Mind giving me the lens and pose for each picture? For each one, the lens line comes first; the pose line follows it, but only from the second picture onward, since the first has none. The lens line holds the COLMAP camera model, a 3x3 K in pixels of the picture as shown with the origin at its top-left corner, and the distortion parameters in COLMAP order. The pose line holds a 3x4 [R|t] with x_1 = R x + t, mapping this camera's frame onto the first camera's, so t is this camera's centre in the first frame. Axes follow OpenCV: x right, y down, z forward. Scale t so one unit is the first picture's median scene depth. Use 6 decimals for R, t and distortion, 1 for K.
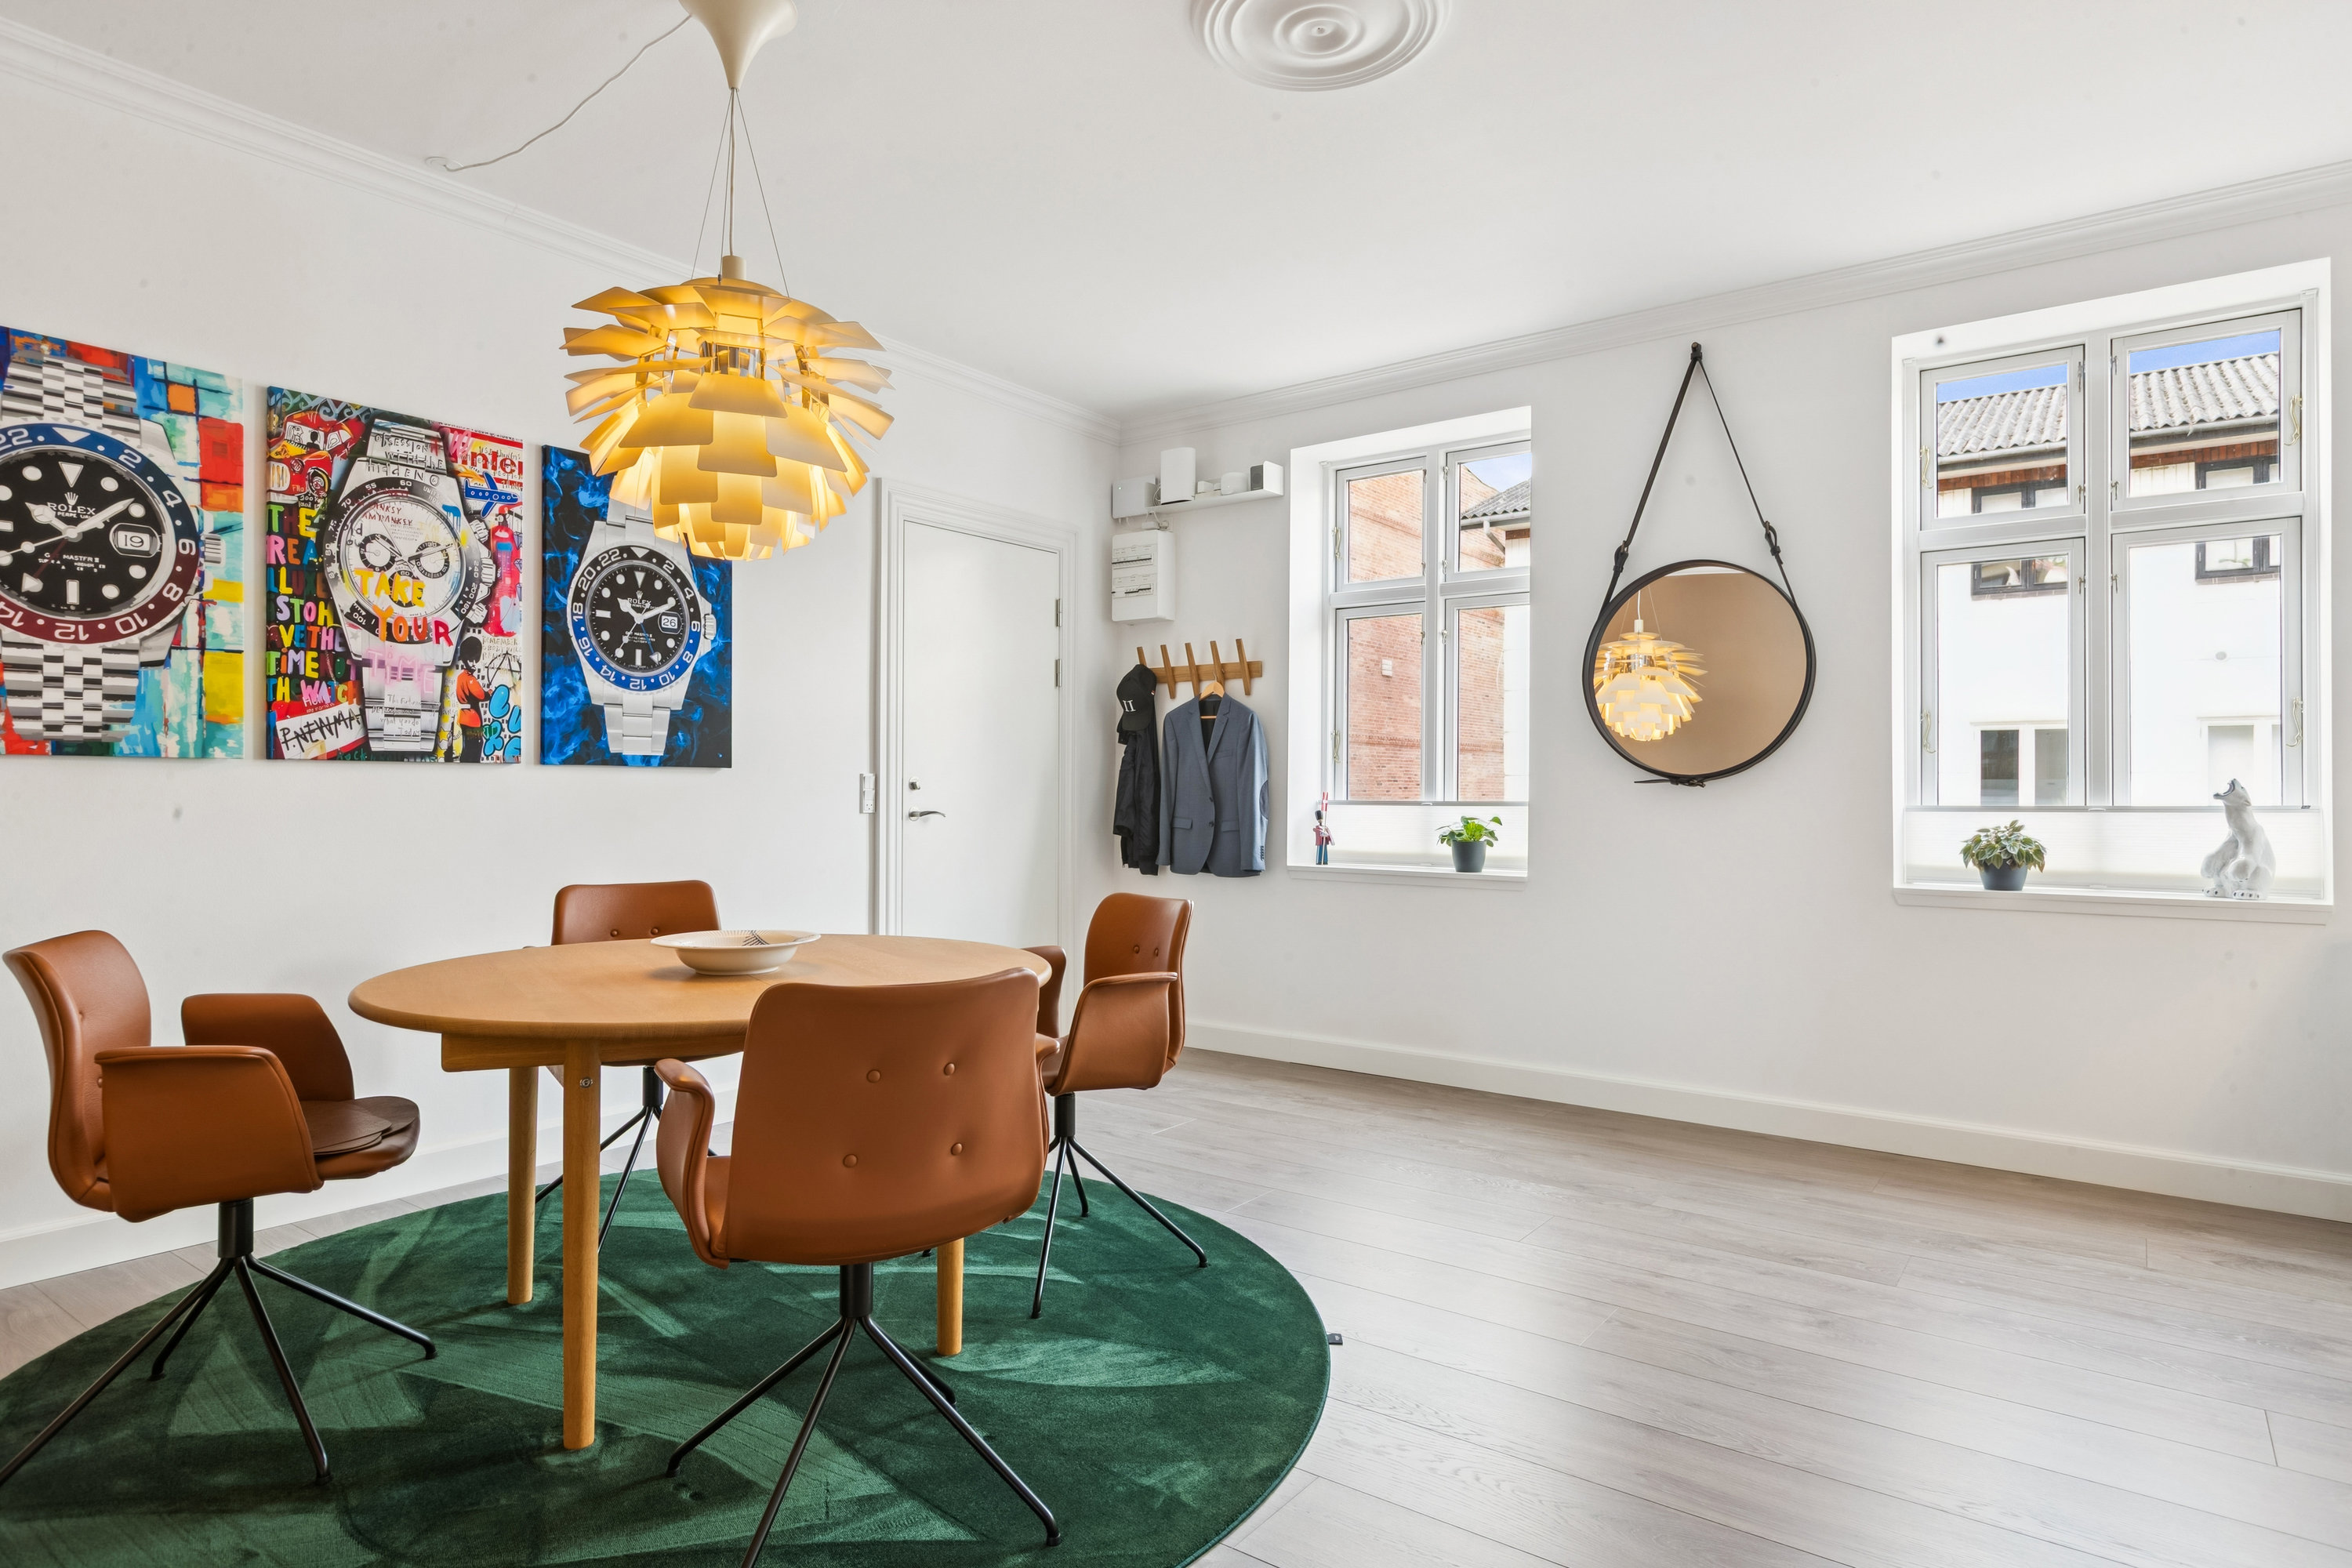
lens RADIAL K [[1290.8, 0, 1160.3], [0, 1290.8, 799.3], [0, 0, 1]] dist [0.007345, -0.002782]
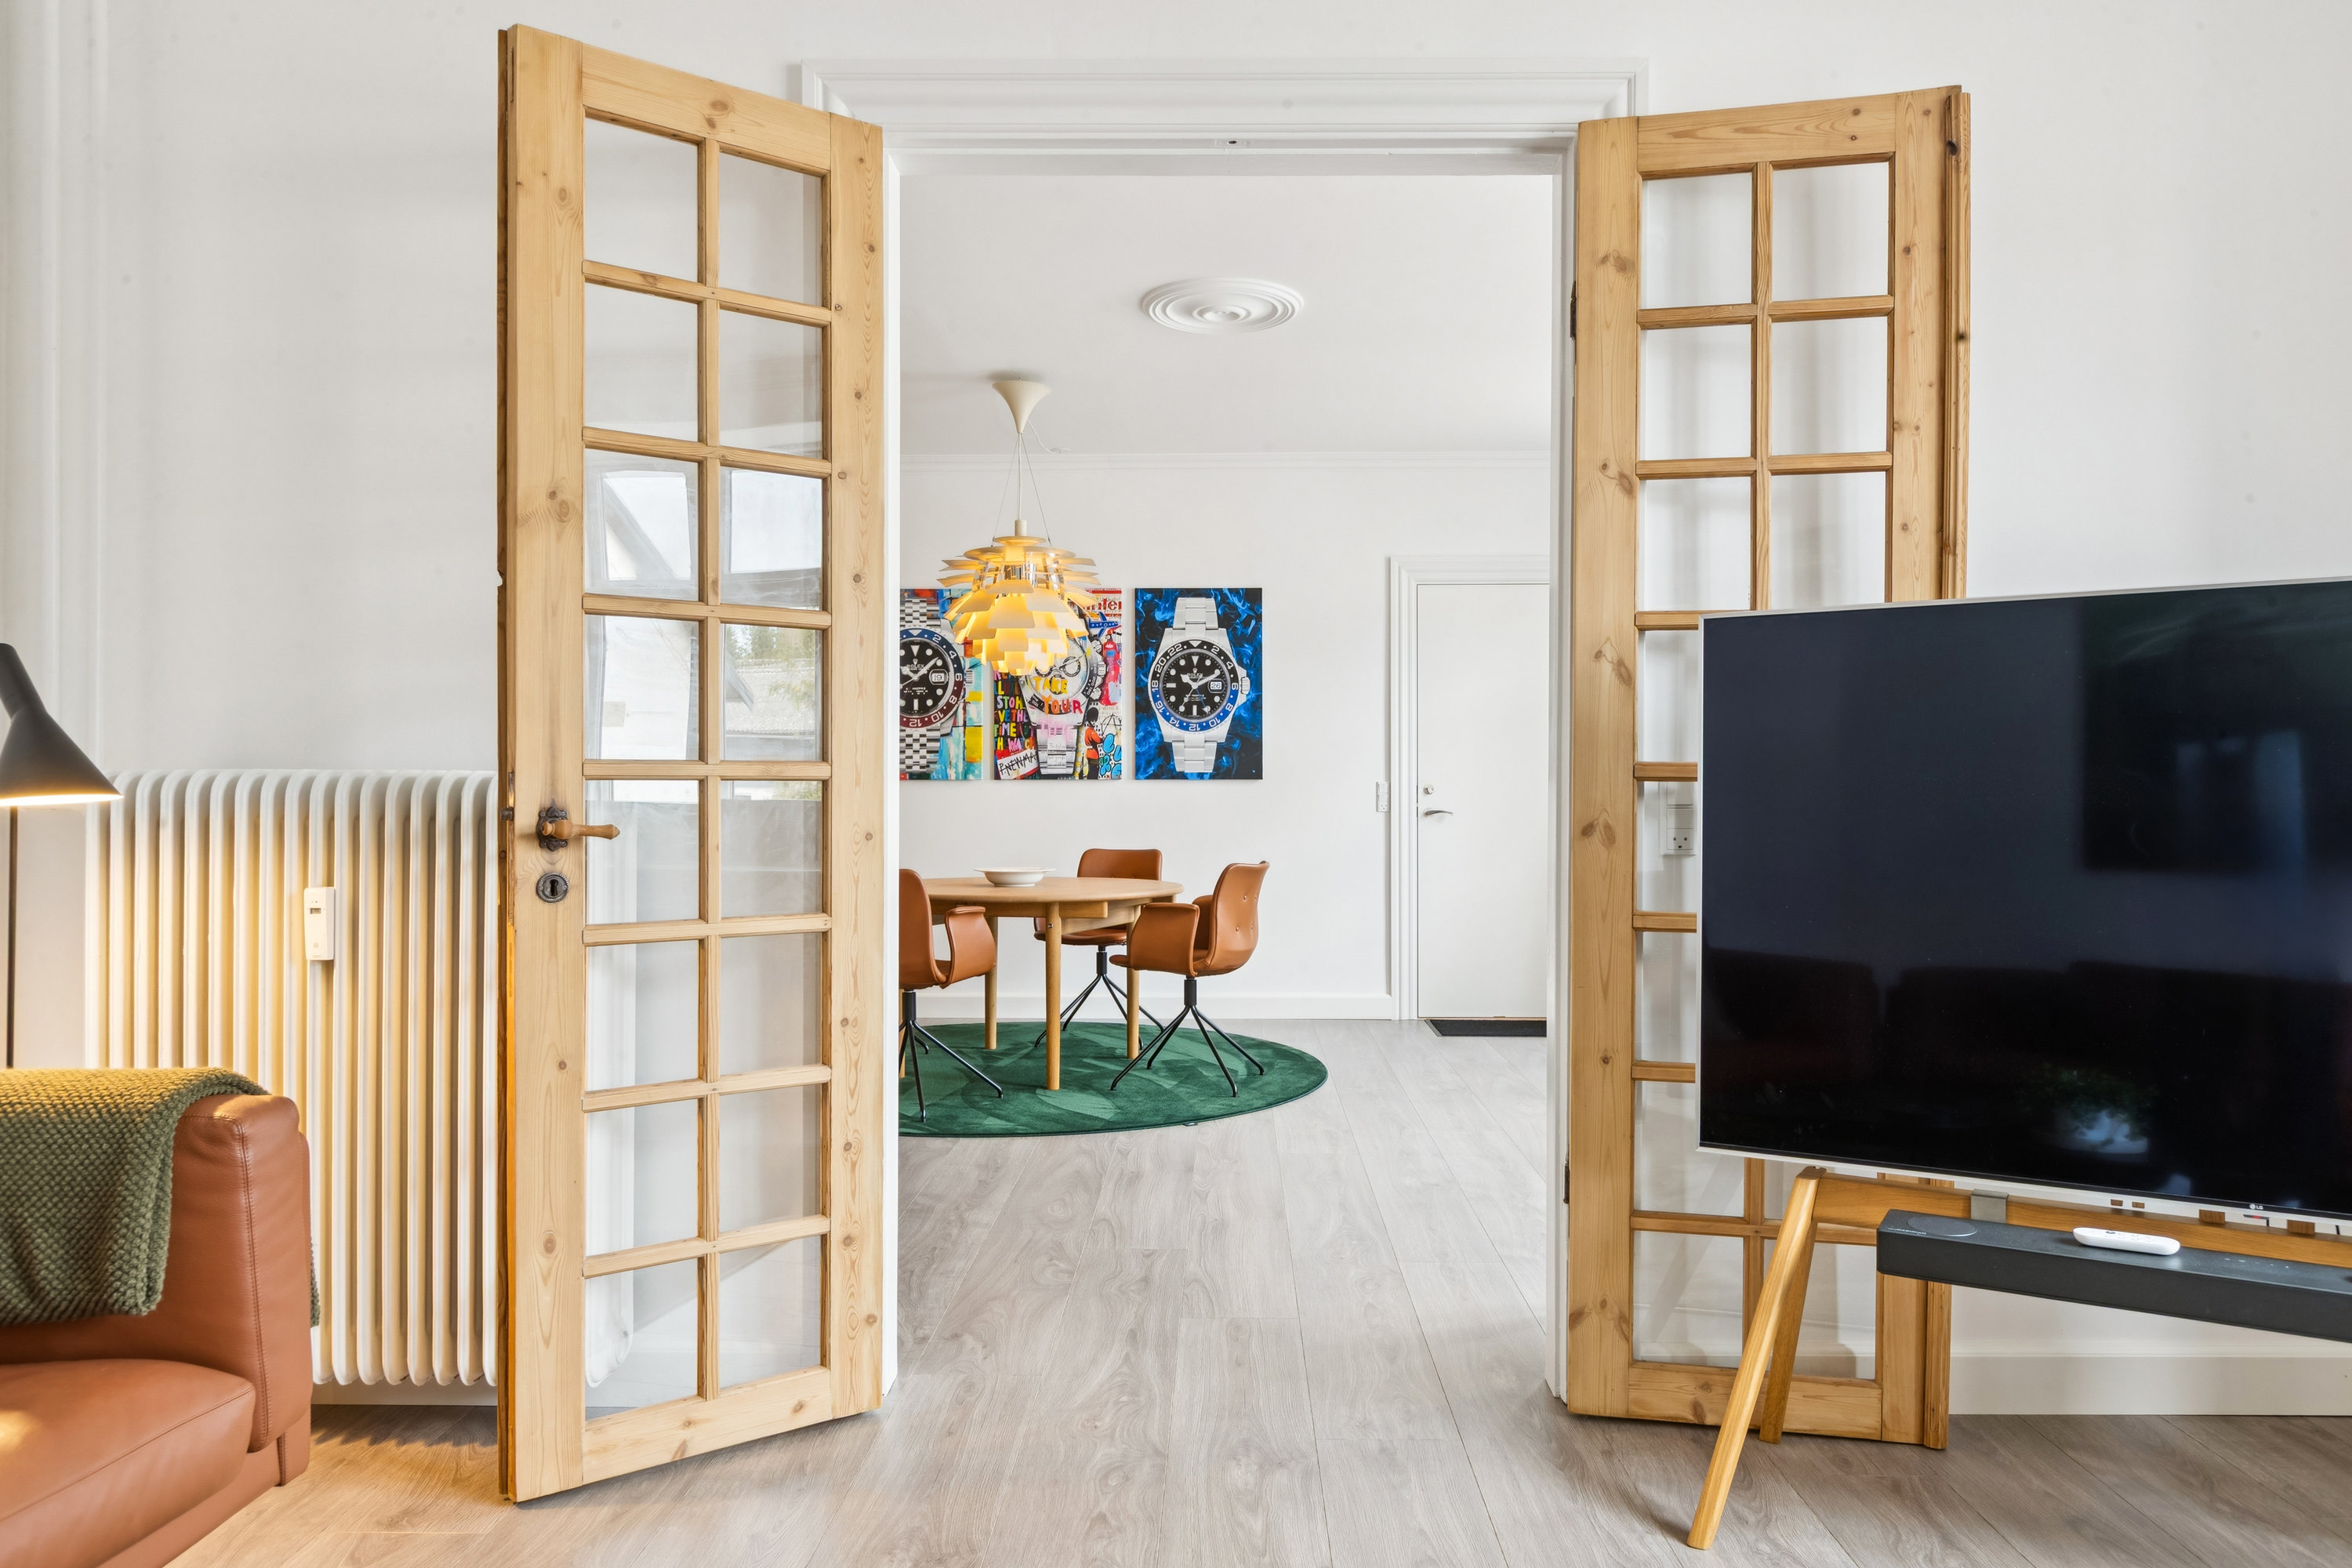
lens RADIAL K [[1551.3, 0, 1210.6], [0, 1551.3, 797.2], [0, 0, 1]] dist [0.004700, -0.003387]
pose [[0.591219, -0.003484, -0.806504, 1.311882], [-0.002144, 0.999980, -0.005892, 0.008239], [0.806508, 0.005213, 0.591200, -0.116779]]
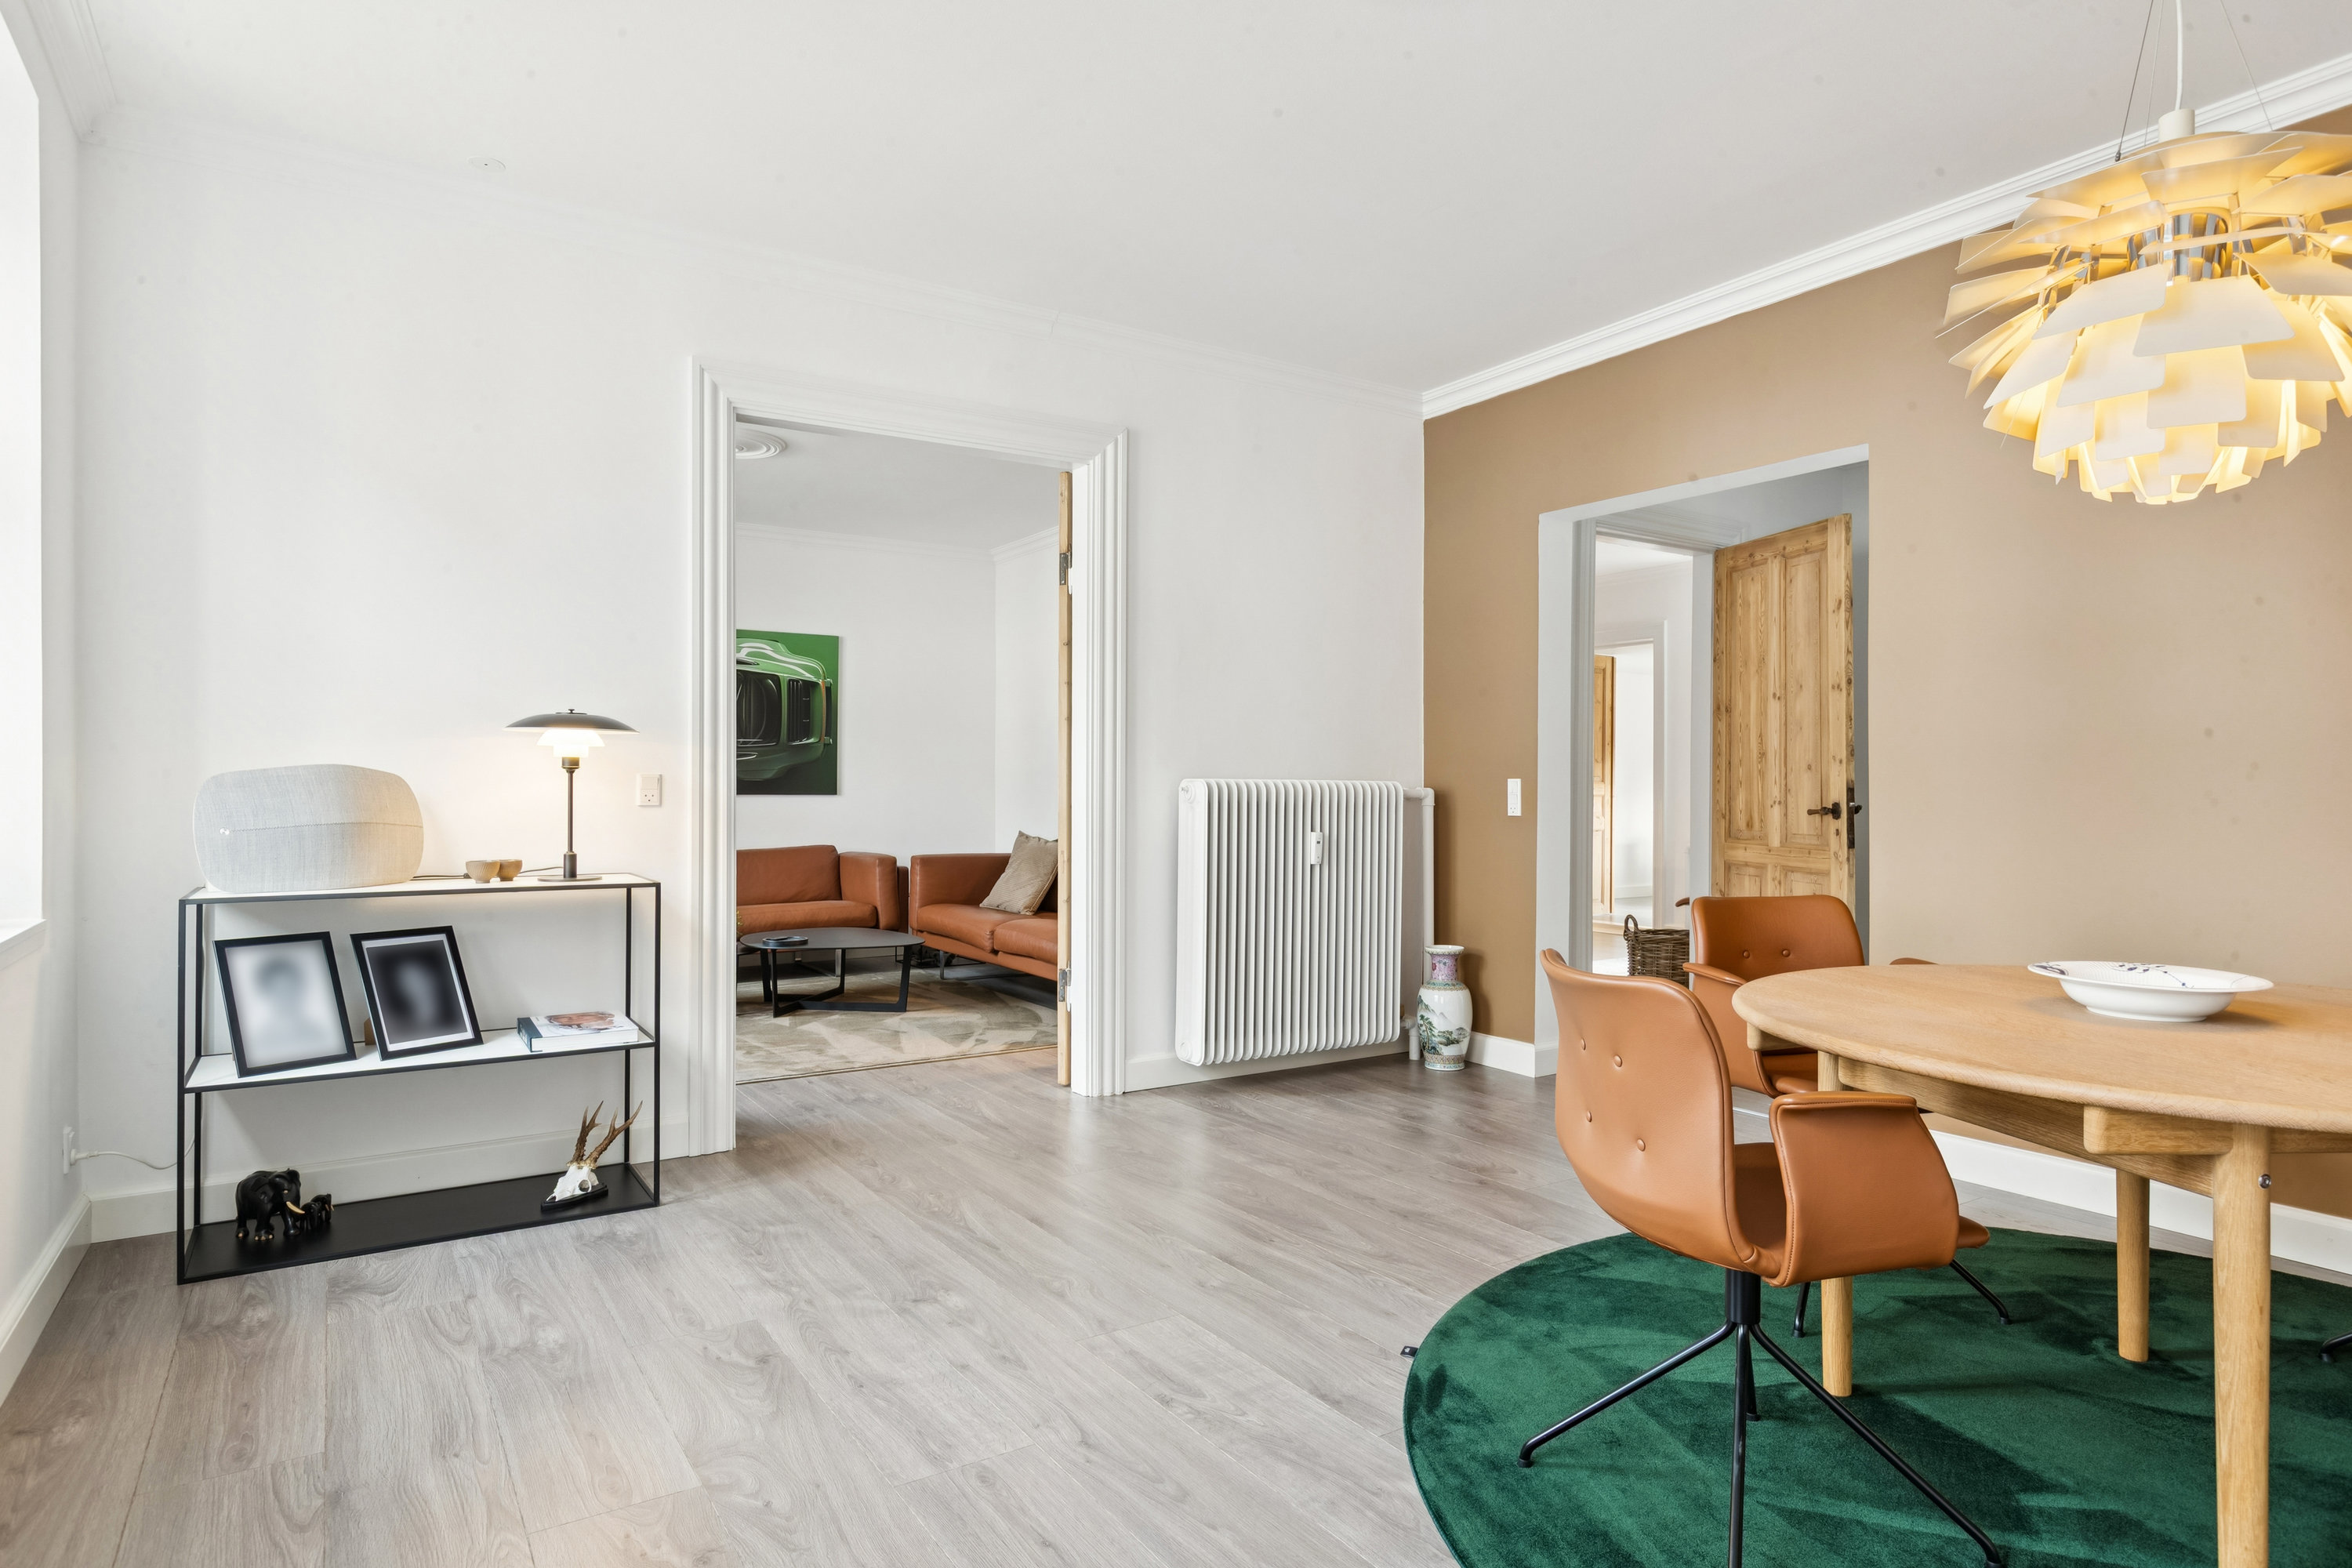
lens RADIAL K [[1290.8, 0, 1201.4], [0, 1290.8, 789.8], [0, 0, 1]] dist [0.007345, -0.002782]
pose [[-0.945540, -0.009266, 0.325373, -0.024290], [-0.008093, 0.999955, 0.004957, -0.008100], [-0.325405, 0.002054, -0.945573, 1.479424]]
